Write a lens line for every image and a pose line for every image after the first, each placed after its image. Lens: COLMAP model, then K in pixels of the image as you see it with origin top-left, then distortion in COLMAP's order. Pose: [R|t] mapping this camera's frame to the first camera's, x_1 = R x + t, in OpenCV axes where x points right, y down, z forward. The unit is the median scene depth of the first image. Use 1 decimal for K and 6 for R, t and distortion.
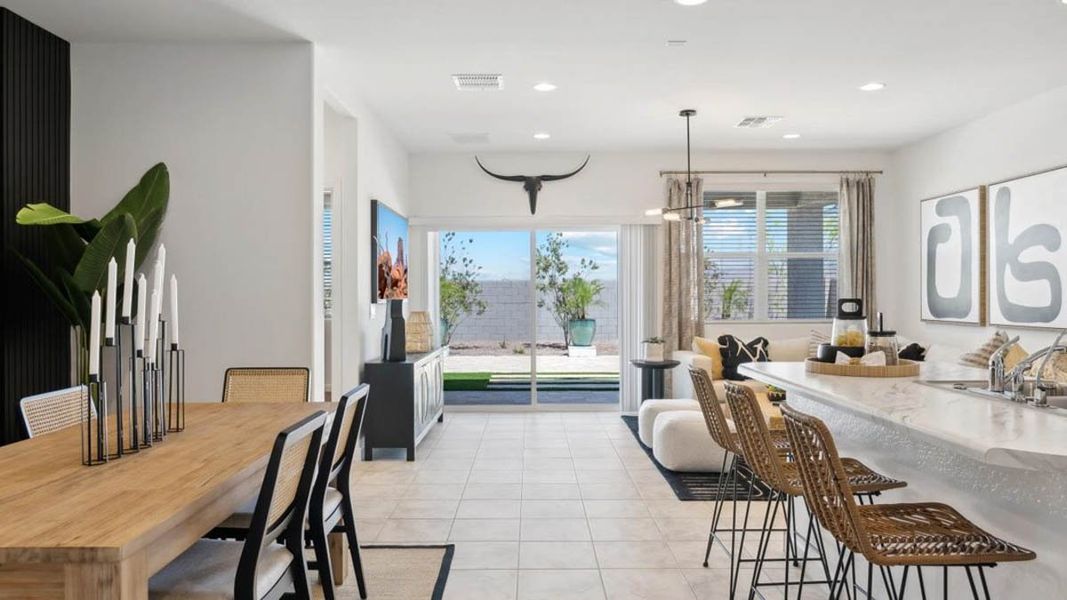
lens RADIAL K [[698.9, 0, 514.4], [0, 698.9, 298.6], [0, 0, 1]] dist [0.005122, 0.004045]
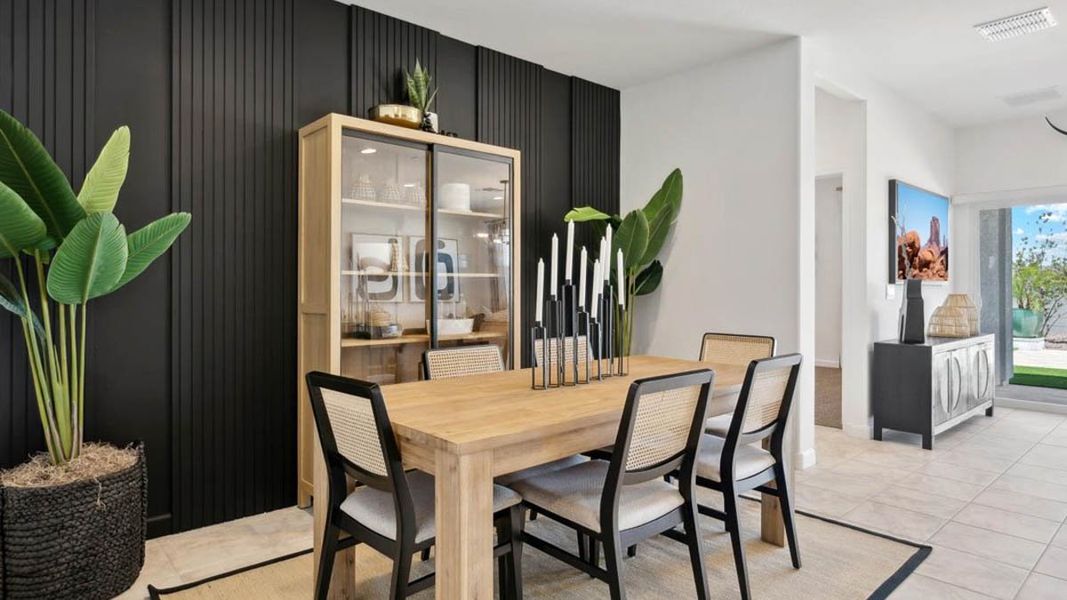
lens RADIAL K [[575.7, 0, 558.6], [0, 575.7, 290.6], [0, 0, 1]] dist [0.001237, 0.000143]
pose [[0.679581, 0.010212, -0.733530, 0.078313], [-0.007495, 0.999948, 0.006977, 0.013927], [0.733562, 0.000756, 0.679622, 0.093787]]
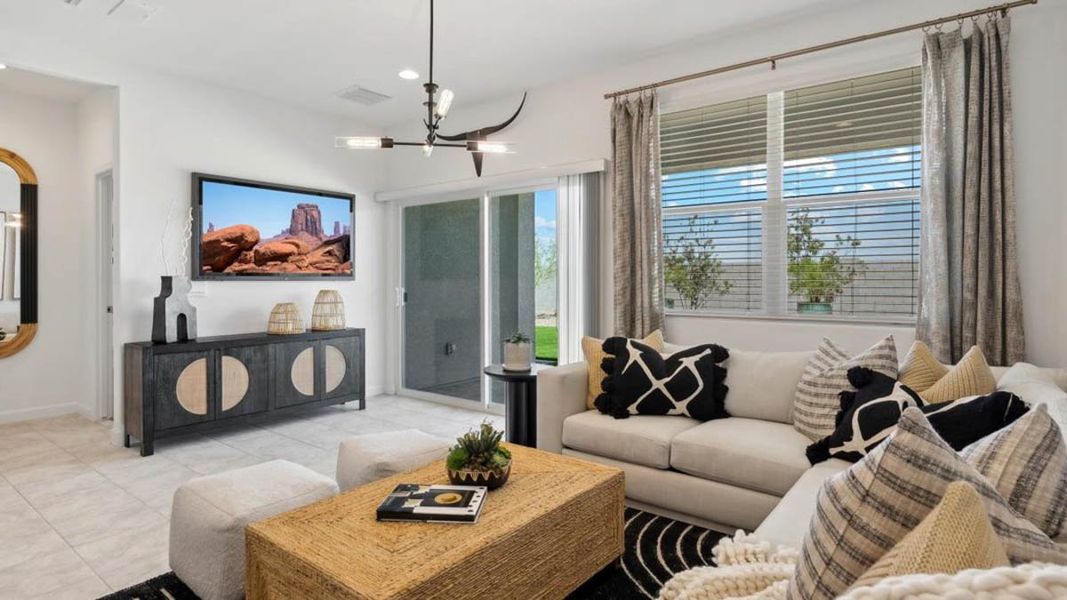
lens RADIAL K [[532.1, 0, 538.7], [0, 532.1, 280.3], [0, 0, 1]] dist [-0.005242, -0.000324]
pose [[0.802109, 0.005796, -0.597149, 0.616448], [-0.005442, 0.999982, 0.002396, 0.002856], [0.597152, 0.001328, 0.802127, 0.696621]]
